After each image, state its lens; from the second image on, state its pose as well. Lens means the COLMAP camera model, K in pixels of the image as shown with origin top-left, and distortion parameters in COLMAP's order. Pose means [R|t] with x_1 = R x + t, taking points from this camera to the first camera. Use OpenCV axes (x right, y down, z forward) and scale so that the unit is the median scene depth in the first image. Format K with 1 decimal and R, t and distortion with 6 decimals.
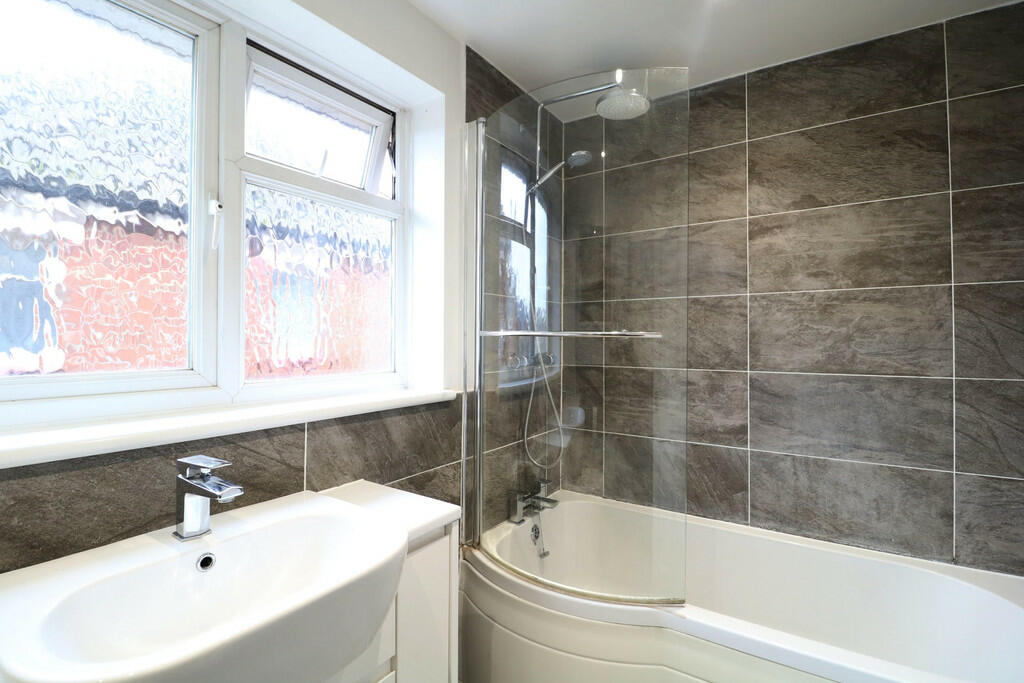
lens RADIAL K [[473.3, 0, 515.9], [0, 473.3, 332.0], [0, 0, 1]] dist [-0.009422, -0.007772]
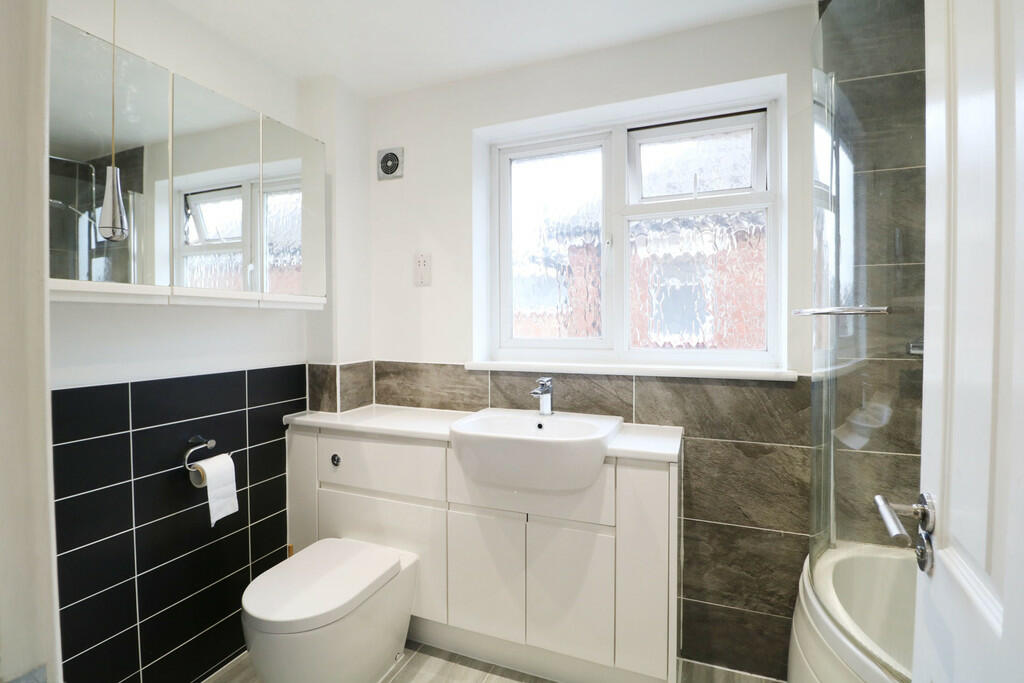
lens RADIAL K [[473.3, 0, 515.9], [0, 473.3, 332.0], [0, 0, 1]] dist [-0.009422, -0.007772]
pose [[0.208593, 0.007030, -0.977977, 0.824690], [0.014608, 0.999840, 0.010303, 0.026998], [0.977893, -0.016436, 0.208457, 0.272789]]
